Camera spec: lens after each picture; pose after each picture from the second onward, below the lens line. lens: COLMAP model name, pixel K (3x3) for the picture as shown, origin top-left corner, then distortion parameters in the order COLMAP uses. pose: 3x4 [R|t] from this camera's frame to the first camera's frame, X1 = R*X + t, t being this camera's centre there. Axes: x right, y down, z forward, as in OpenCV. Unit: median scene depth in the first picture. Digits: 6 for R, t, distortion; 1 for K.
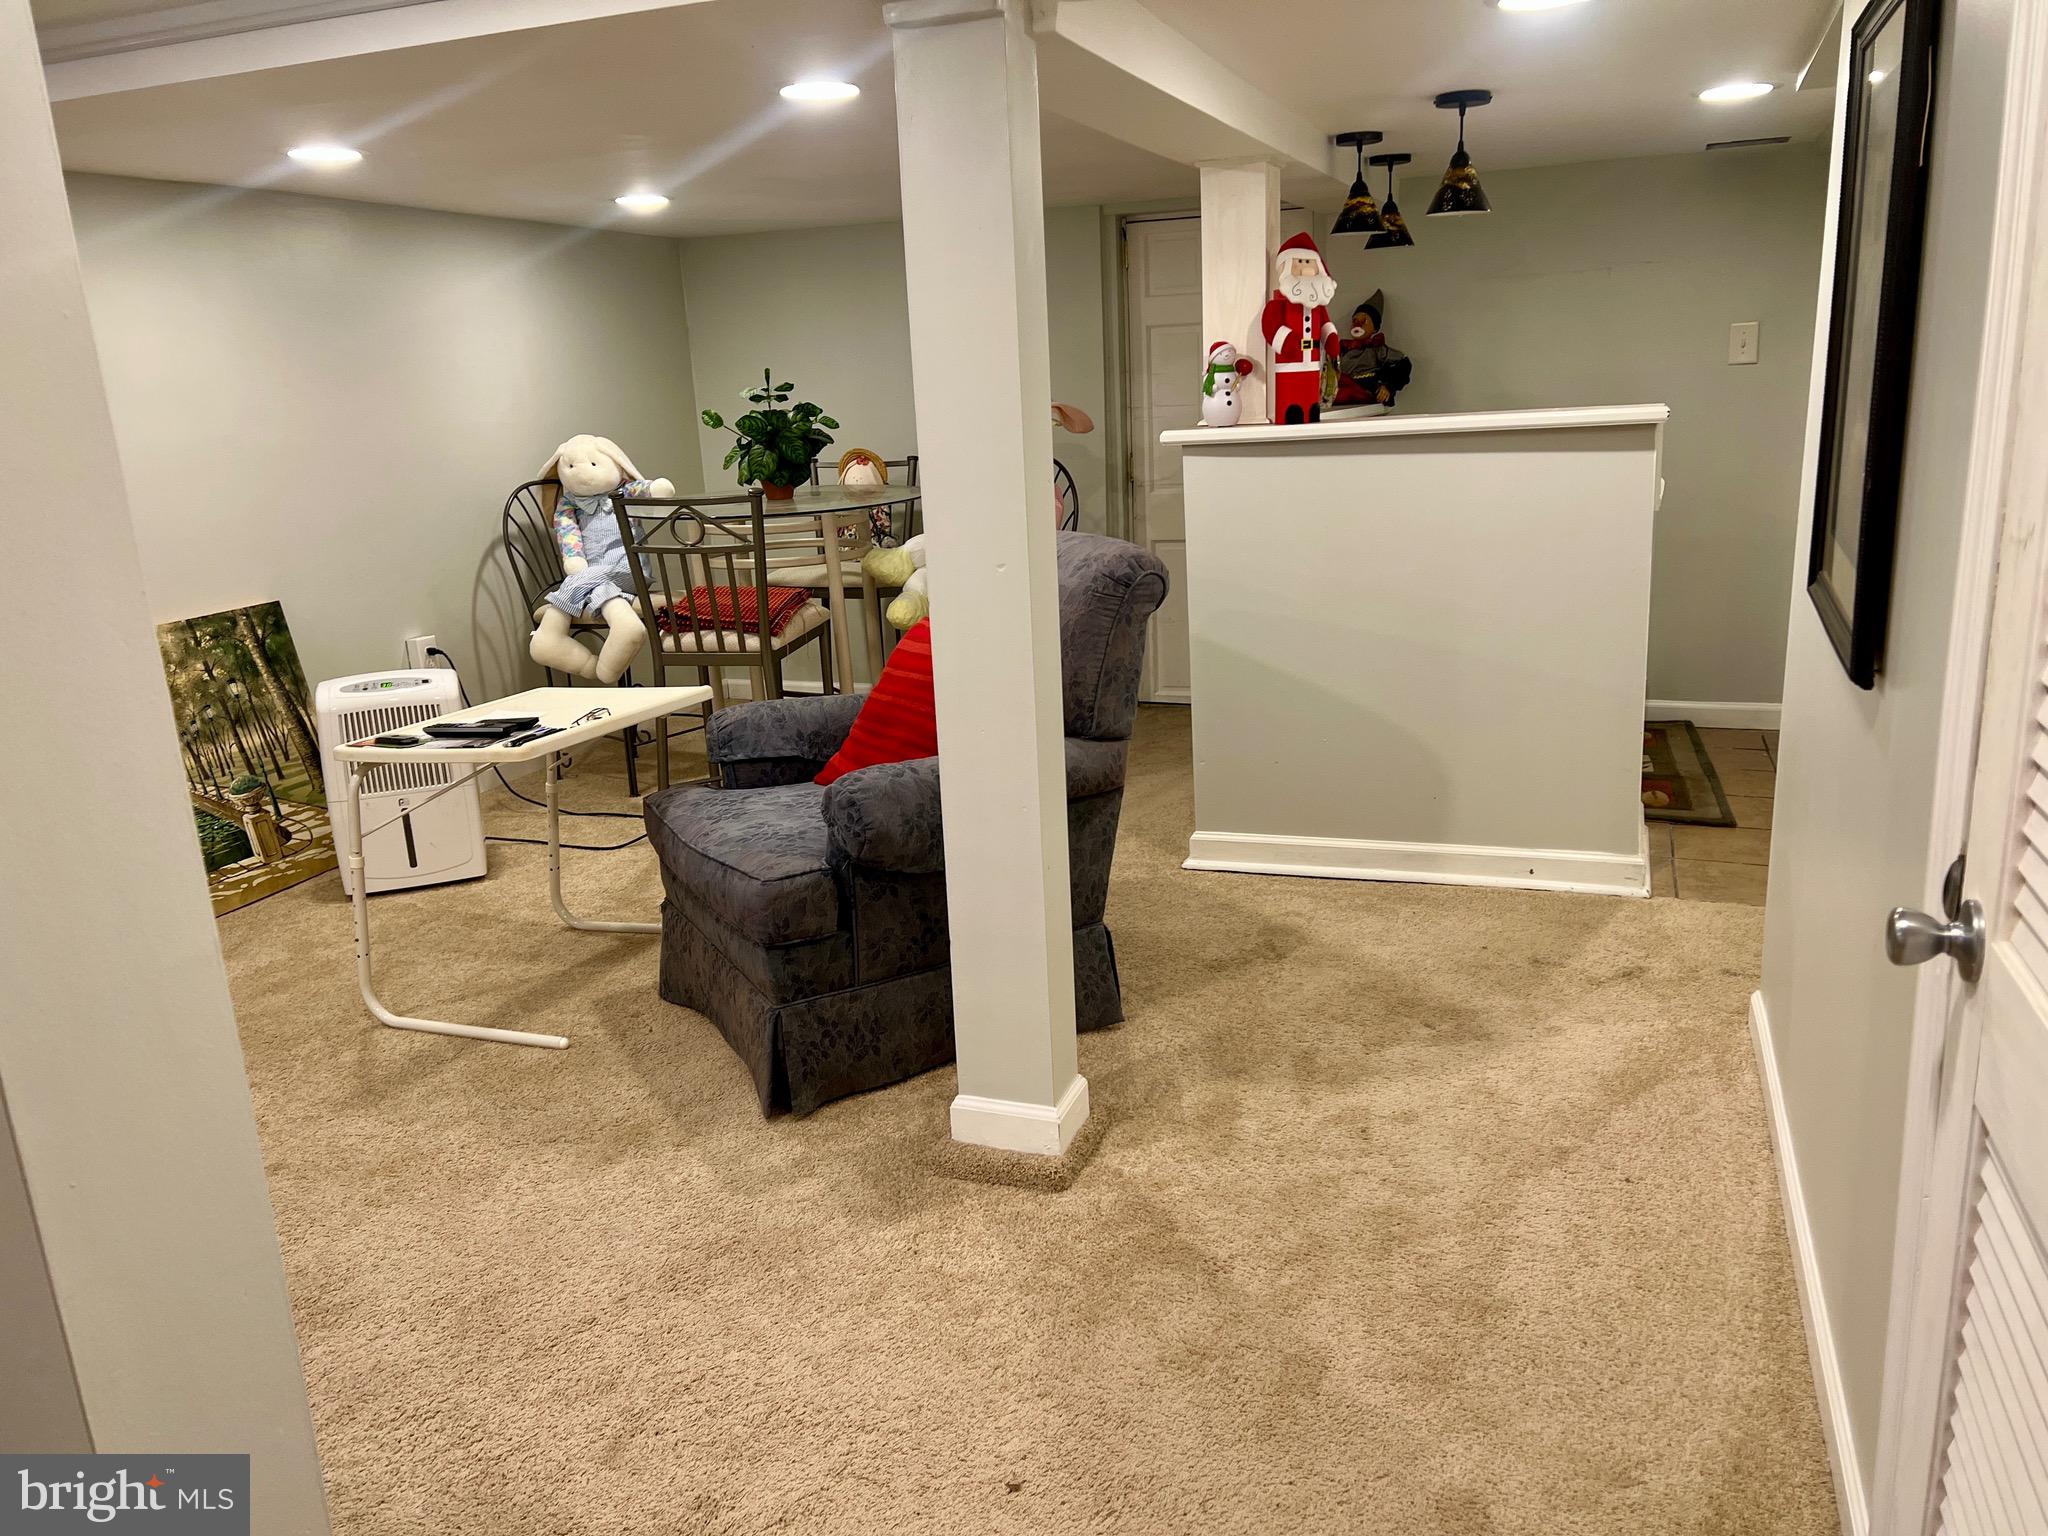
lens RADIAL K [[1545.6, 0, 1044.0], [0, 1545.6, 770.4], [0, 0, 1]] dist [0.086185, -0.095516]
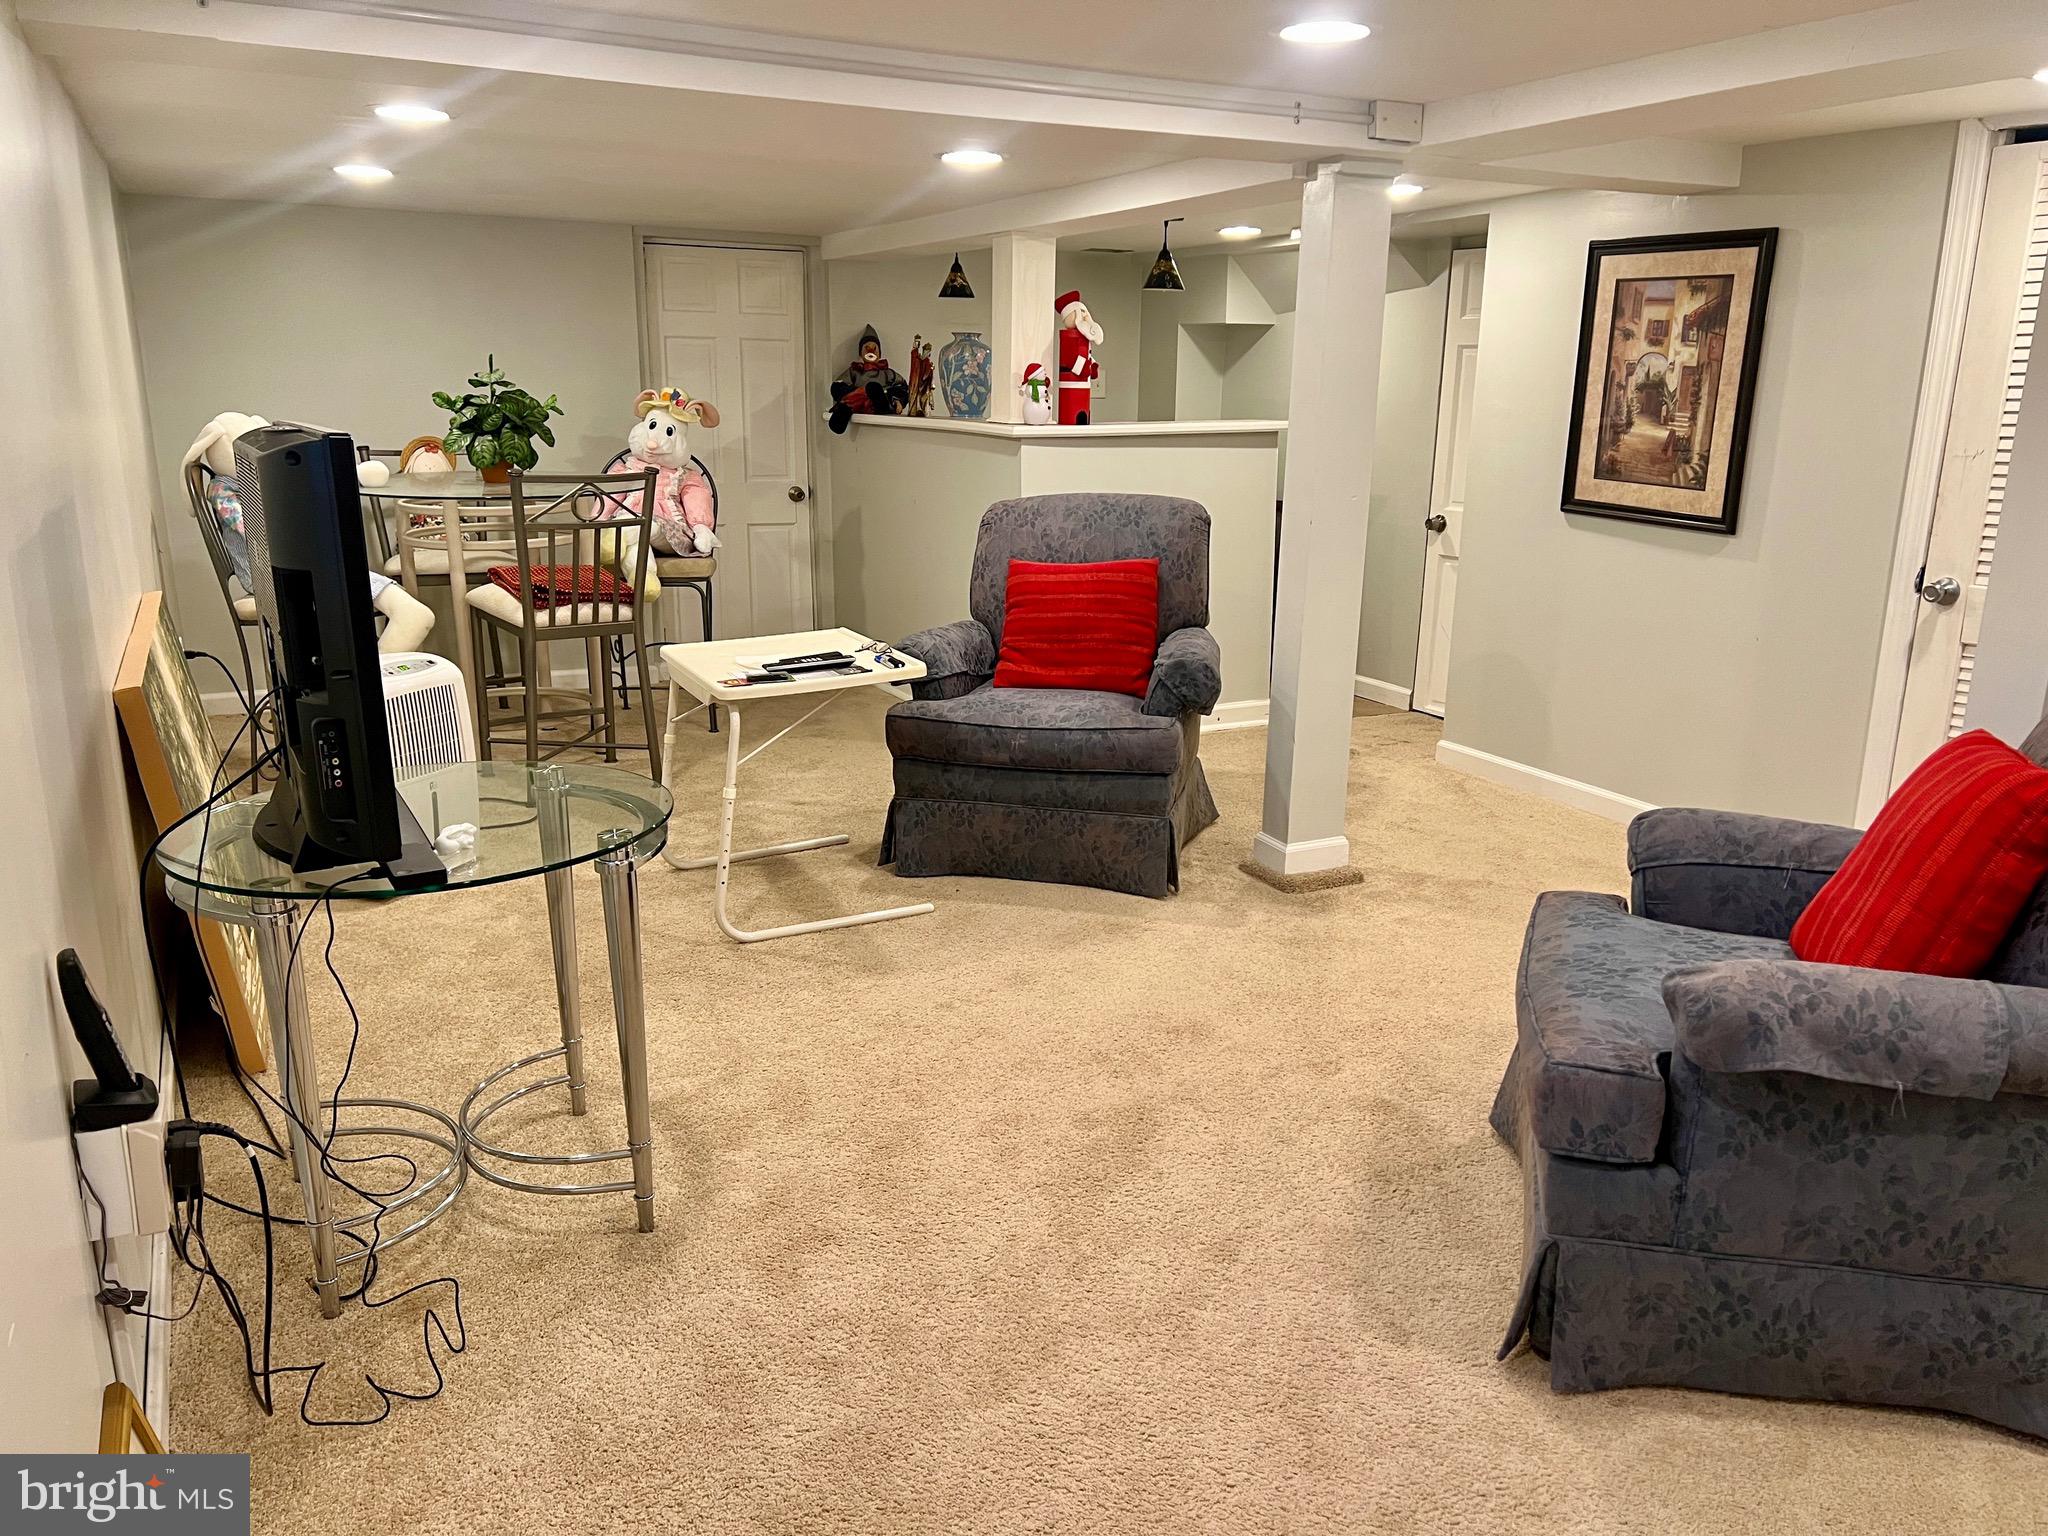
lens RADIAL K [[1545.6, 0, 1044.0], [0, 1545.6, 770.4], [0, 0, 1]] dist [0.086185, -0.095516]
pose [[0.675120, -0.130960, 0.725991, -0.926777], [0.141610, 0.988821, 0.046685, 0.019388], [-0.723989, 0.071290, 0.686118, 0.070822]]
